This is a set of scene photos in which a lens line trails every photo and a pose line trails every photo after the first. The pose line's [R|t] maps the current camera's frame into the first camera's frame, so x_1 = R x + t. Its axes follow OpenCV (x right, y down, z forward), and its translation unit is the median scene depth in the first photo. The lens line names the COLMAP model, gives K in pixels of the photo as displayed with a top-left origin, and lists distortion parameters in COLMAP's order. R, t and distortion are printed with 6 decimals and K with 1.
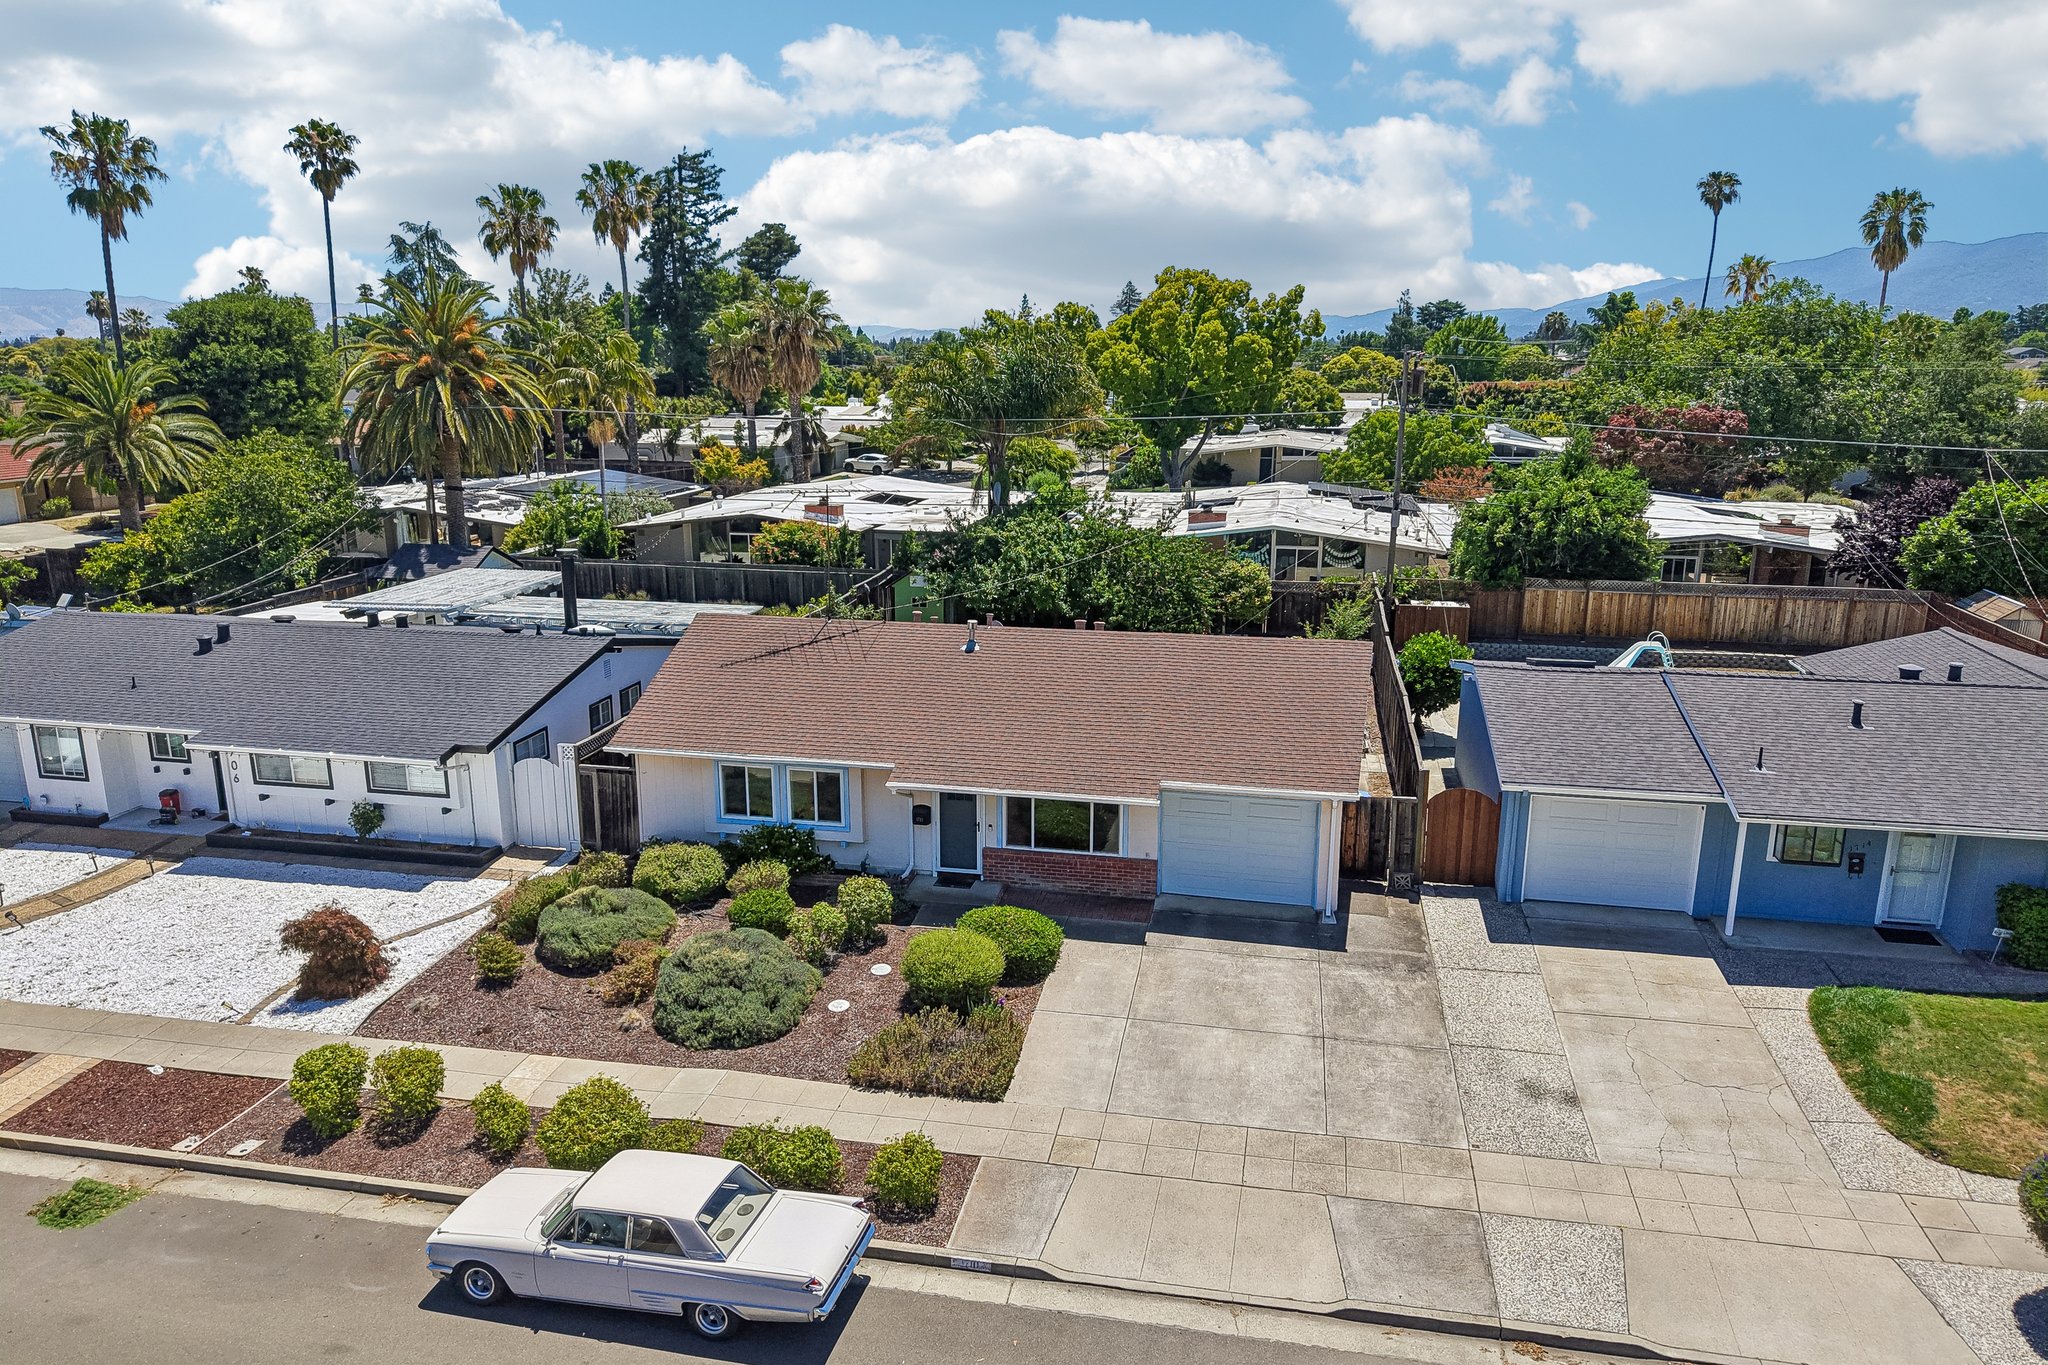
lens RADIAL K [[1377.0, 0, 1019.9], [0, 1377.0, 681.4], [0, 0, 1]] dist [0.025084, -0.028922]
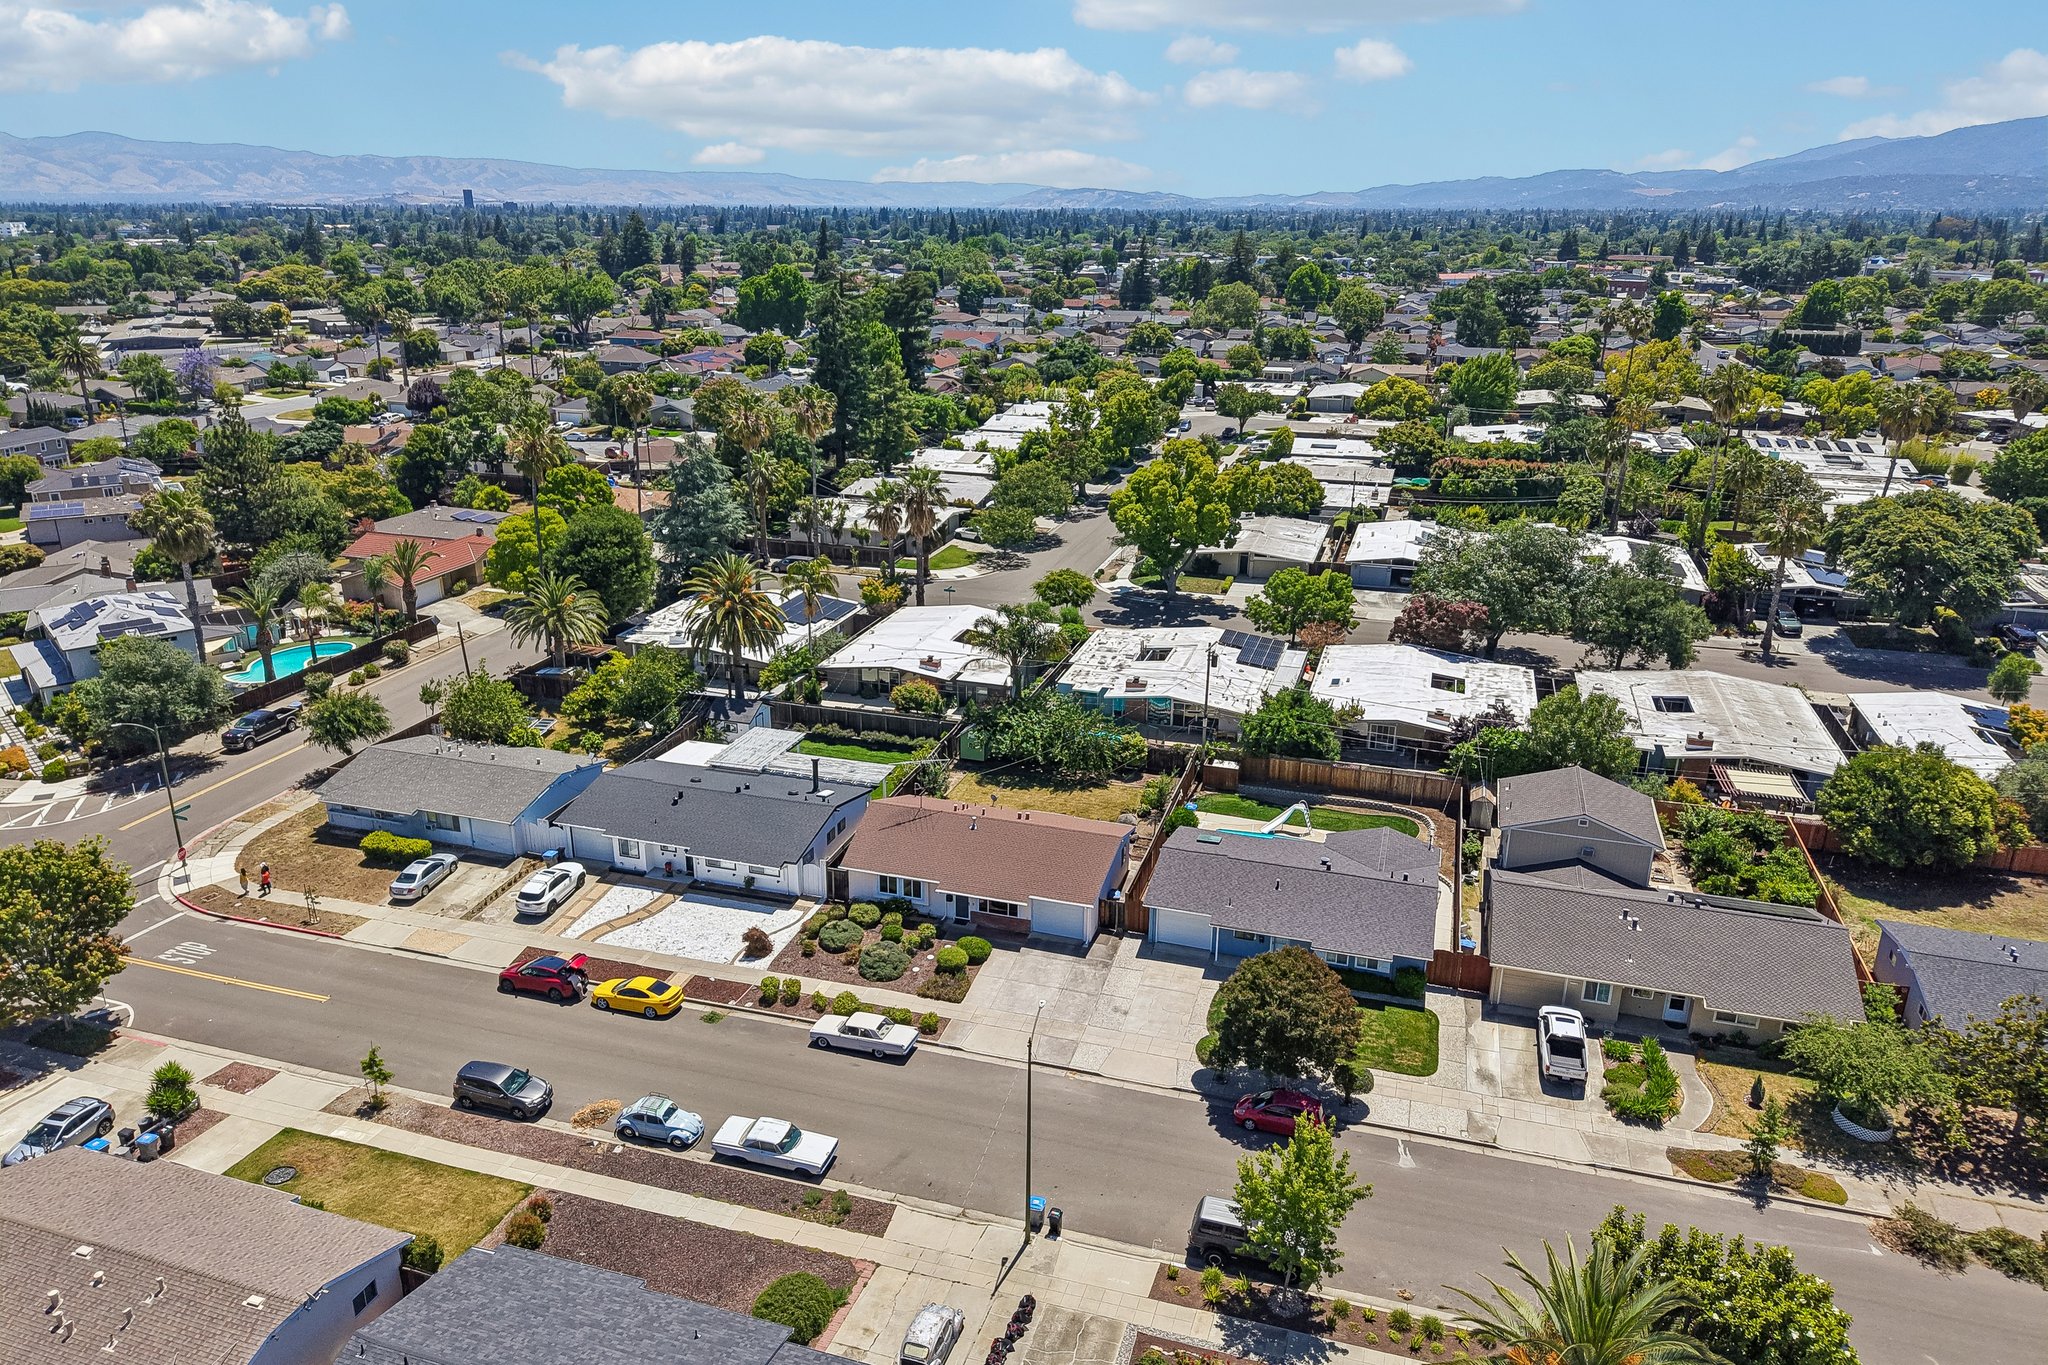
lens RADIAL K [[1377.0, 0, 1028.8], [0, 1377.0, 683.6], [0, 0, 1]] dist [0.025084, -0.028922]
pose [[0.995660, 0.040447, -0.083818, 0.302167], [-0.032191, 0.994704, 0.097606, -0.608317], [0.087322, -0.094485, 0.991689, -1.697402]]
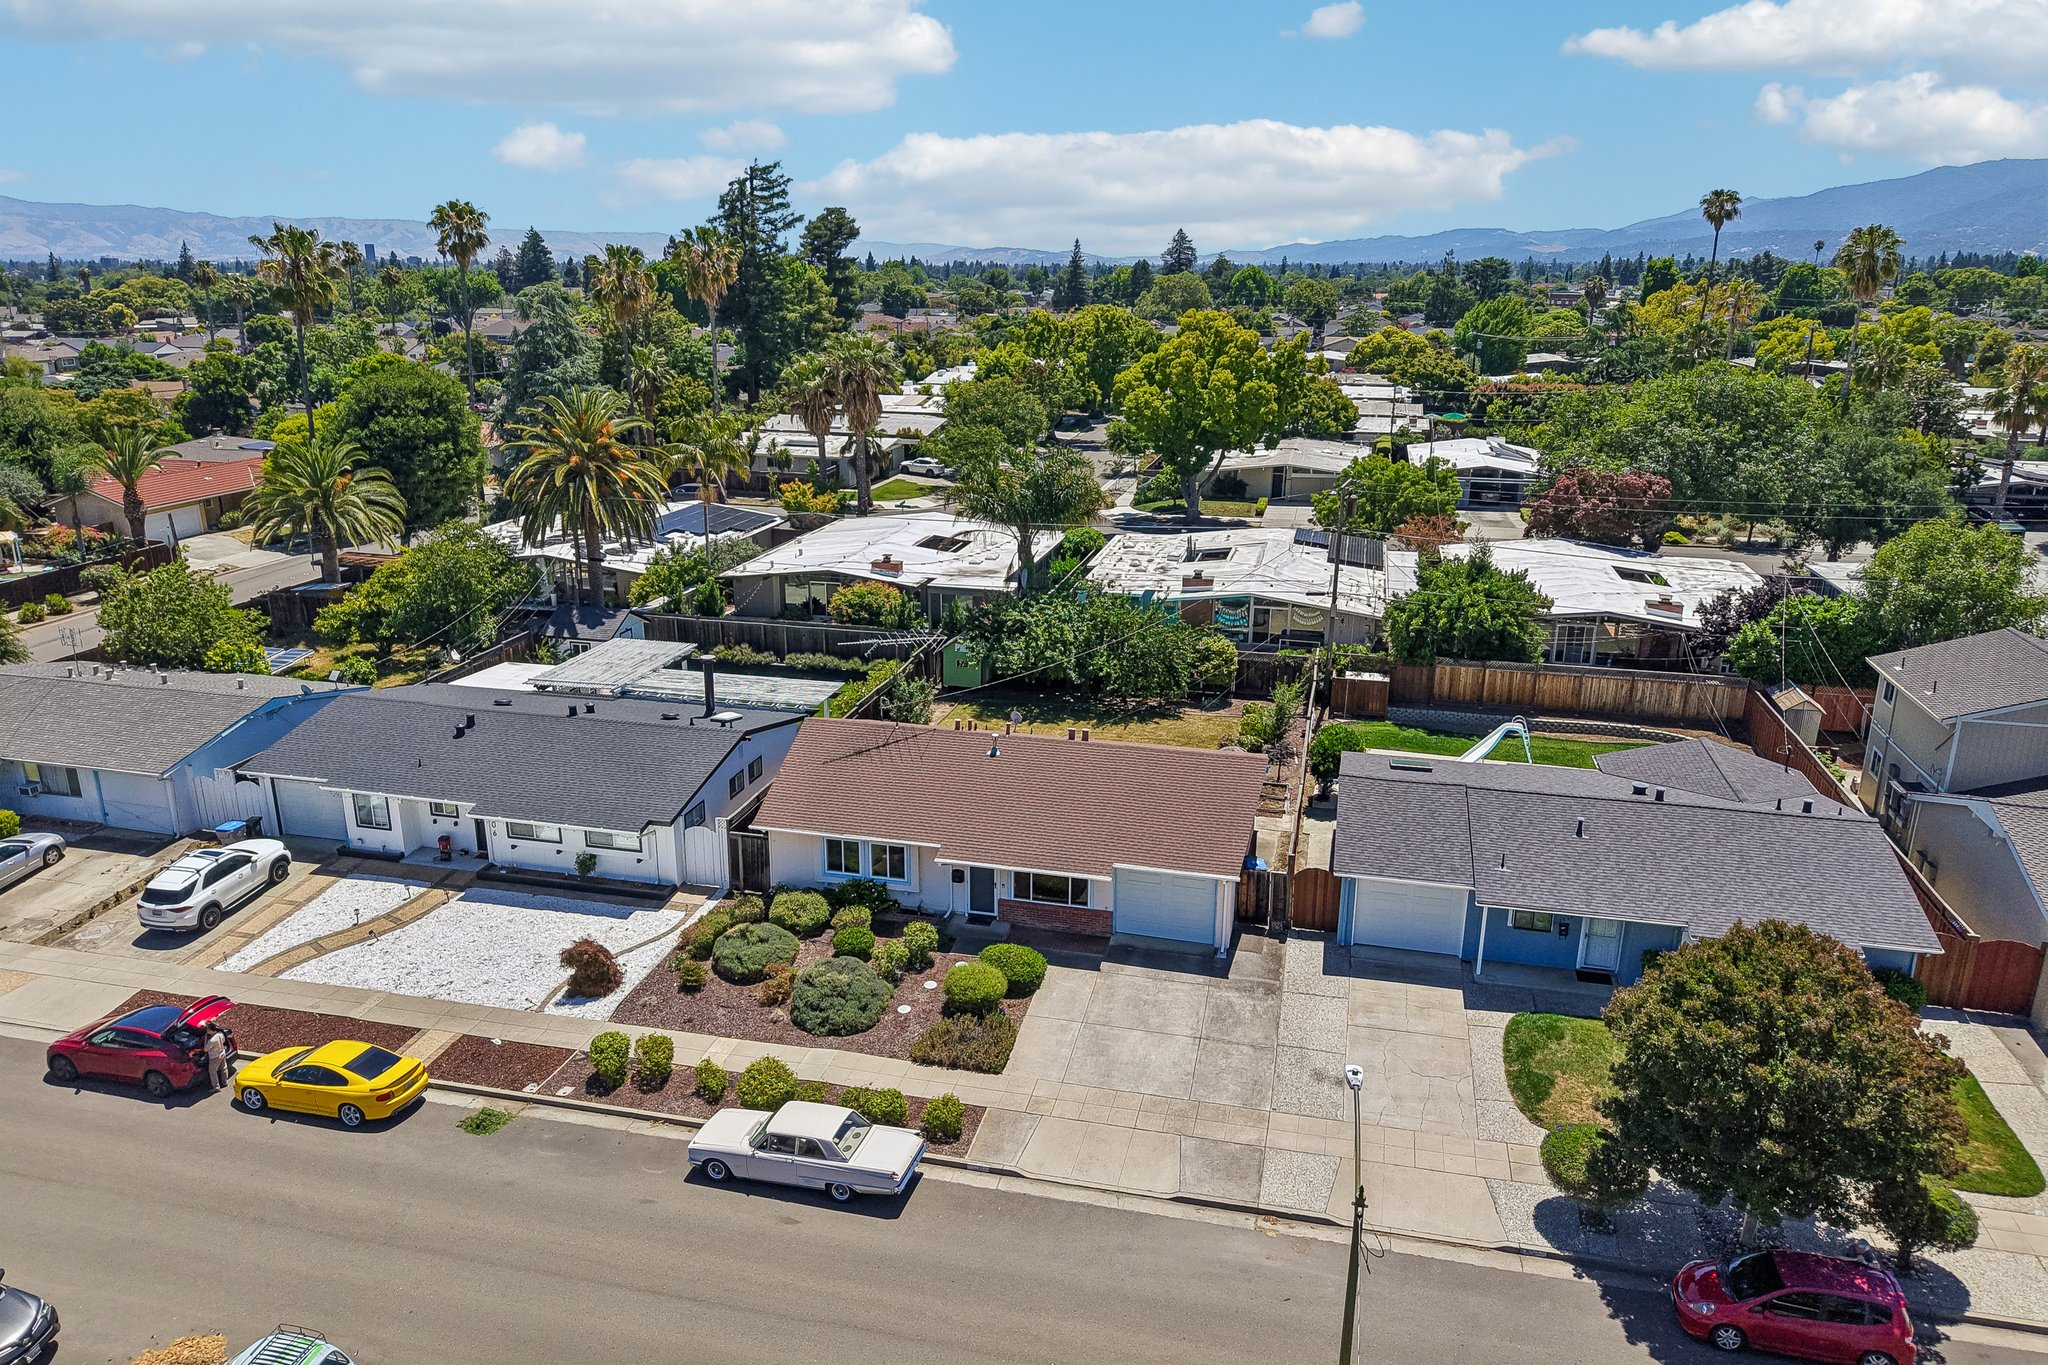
lens RADIAL K [[1377.0, 0, 1021.6], [0, 1377.0, 681.2], [0, 0, 1]] dist [0.025084, -0.028922]
pose [[0.999295, 0.015620, -0.034150, 0.045694], [-0.013734, 0.998405, 0.054765, -0.197958], [0.034951, -0.054258, 0.997915, -0.484656]]
